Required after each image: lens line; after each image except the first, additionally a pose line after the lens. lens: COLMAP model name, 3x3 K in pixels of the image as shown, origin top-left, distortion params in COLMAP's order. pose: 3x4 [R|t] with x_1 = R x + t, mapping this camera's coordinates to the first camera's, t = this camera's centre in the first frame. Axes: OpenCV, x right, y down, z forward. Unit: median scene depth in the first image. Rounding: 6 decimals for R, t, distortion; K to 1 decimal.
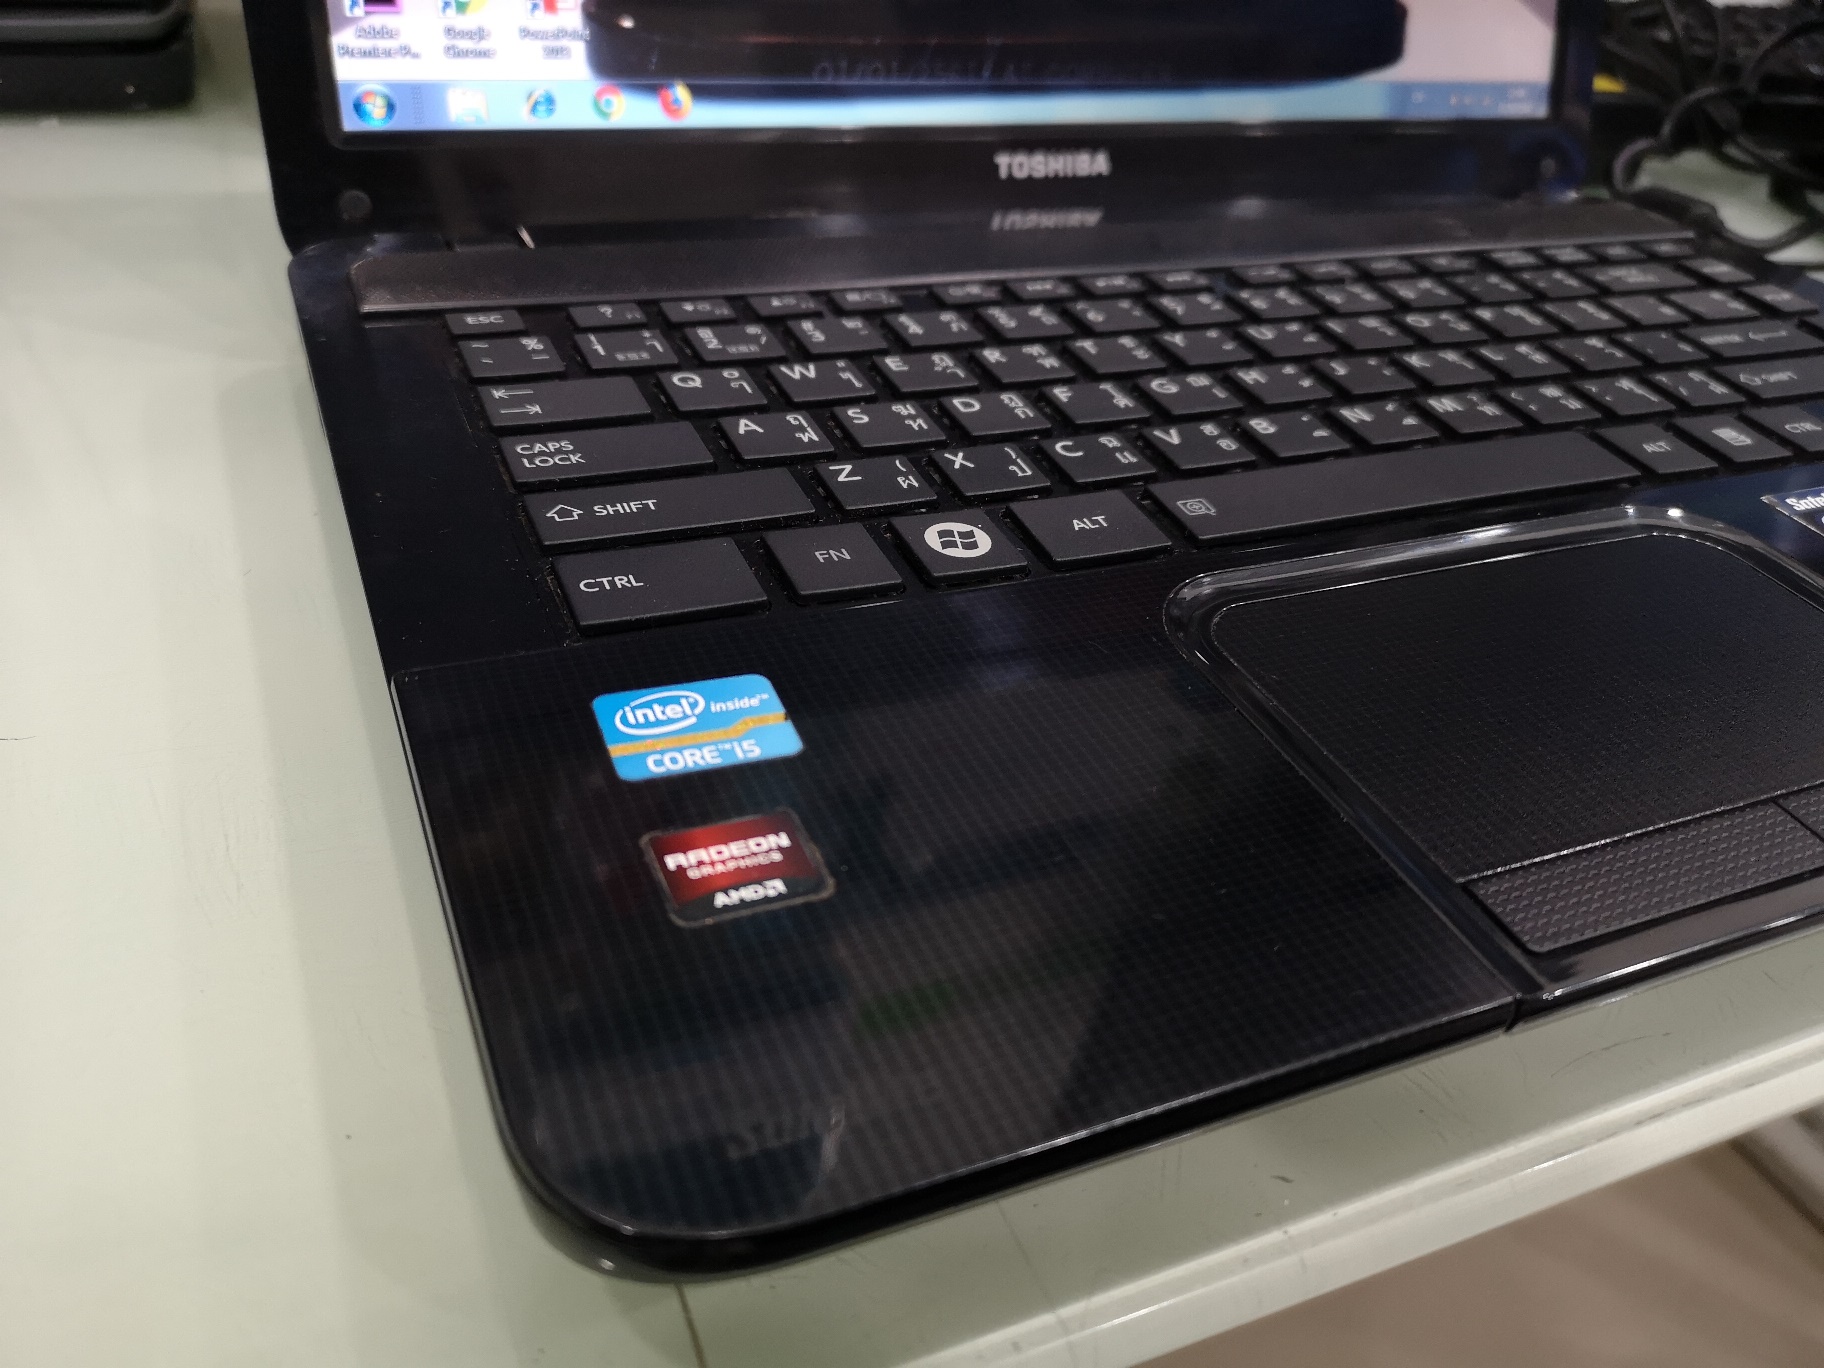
lens RADIAL K [[1444.7, 0, 906.7], [0, 1444.7, 693.1], [0, 0, 1]] dist [0.037700, -0.098221]
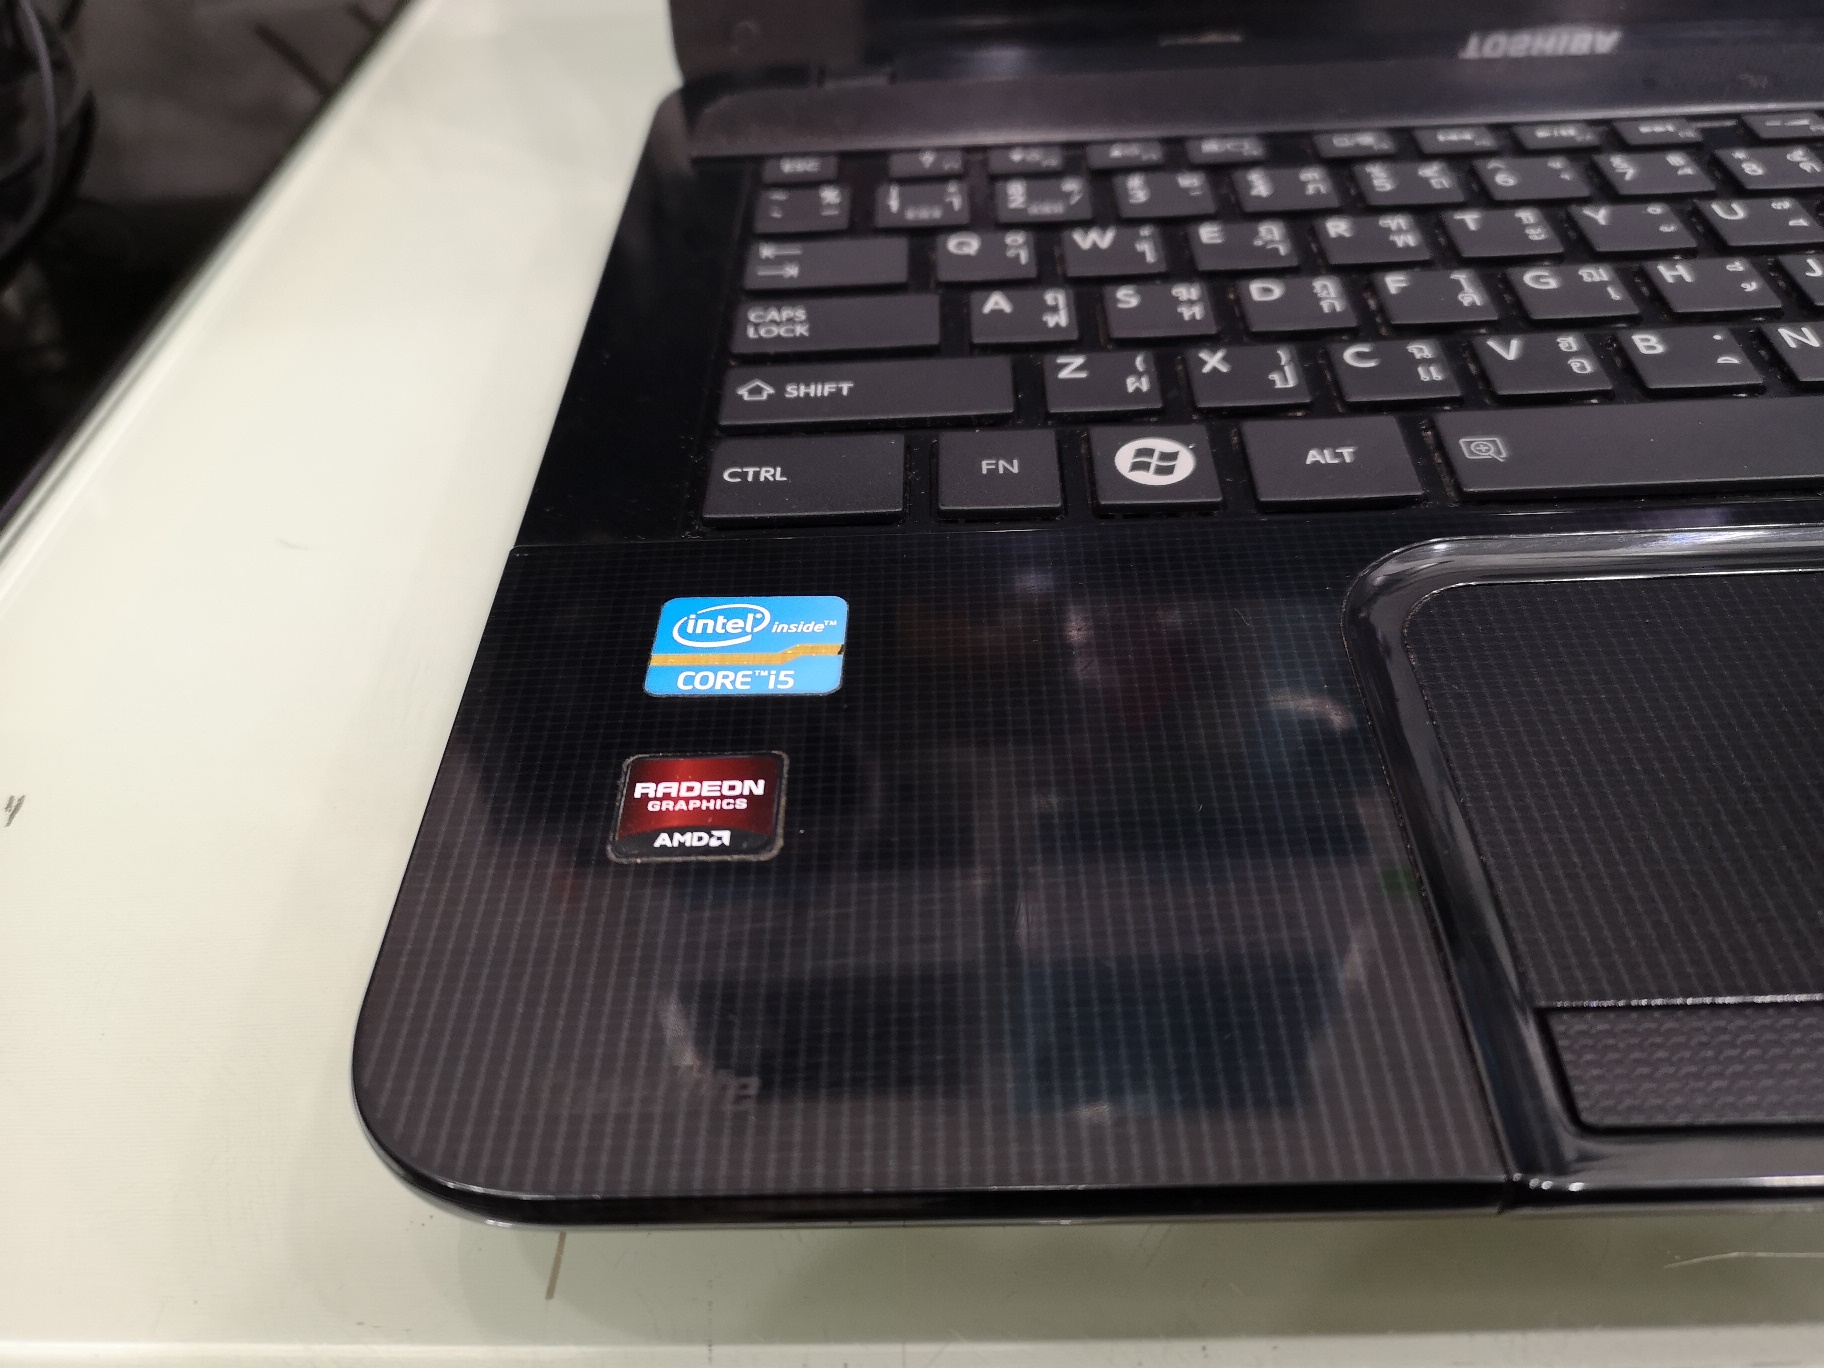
lens RADIAL K [[1425.7, 0, 910.5], [0, 1425.7, 709.1], [0, 0, 1]] dist [0.008151, -0.041138]
pose [[0.901680, 0.182325, -0.392085, 0.214349], [-0.121811, 0.977138, 0.174254, -0.073781], [0.414892, -0.109361, 0.903274, 0.114944]]
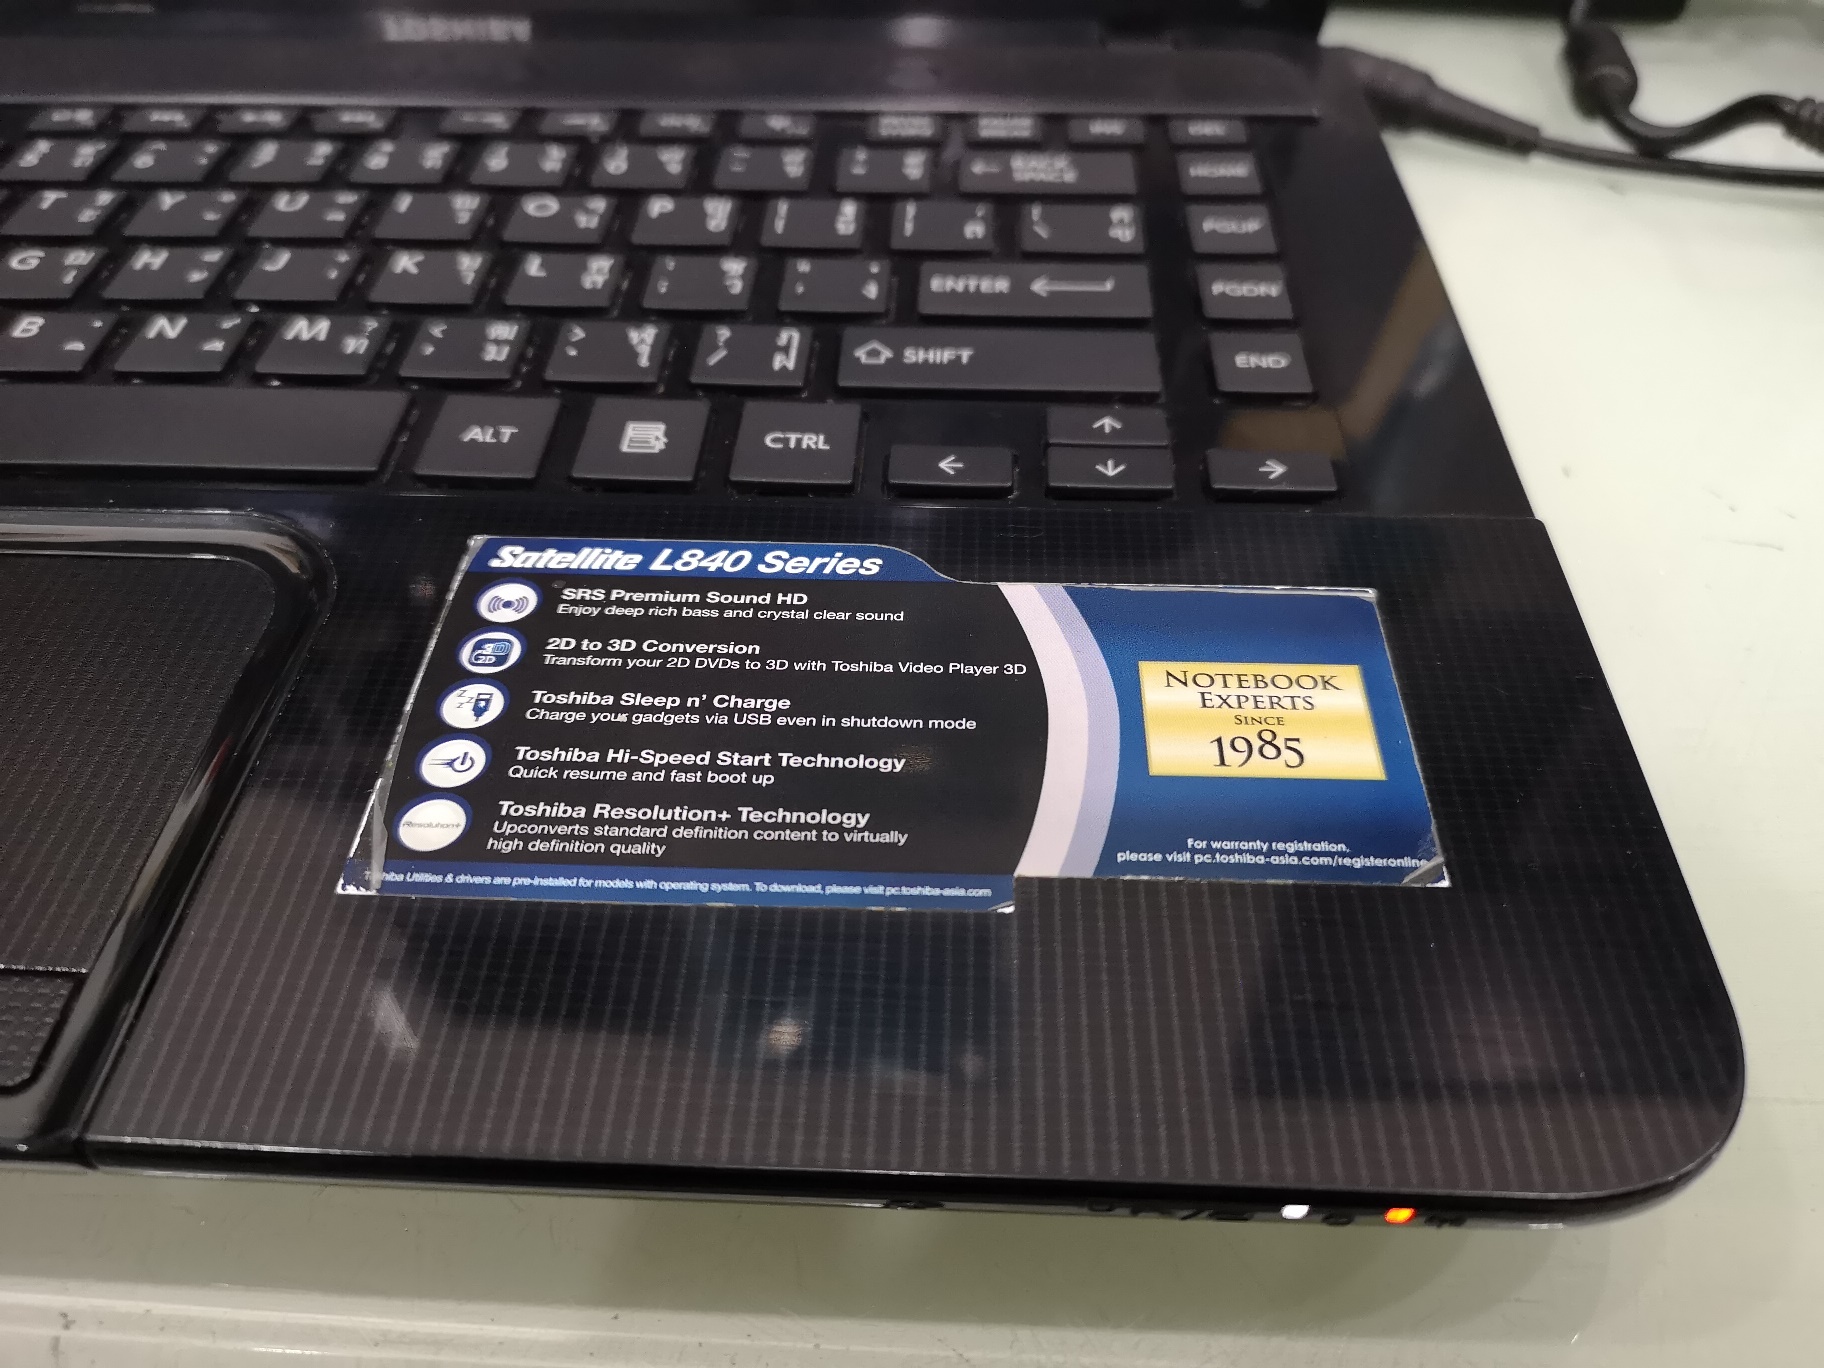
lens RADIAL K [[1444.7, 0, 906.7], [0, 1444.7, 693.1], [0, 0, 1]] dist [0.037700, -0.098221]
pose [[0.895484, 0.236440, -0.377099, 0.984842], [-0.180284, 0.967304, 0.178383, -0.209236], [0.406946, -0.091754, 0.908832, 0.437311]]
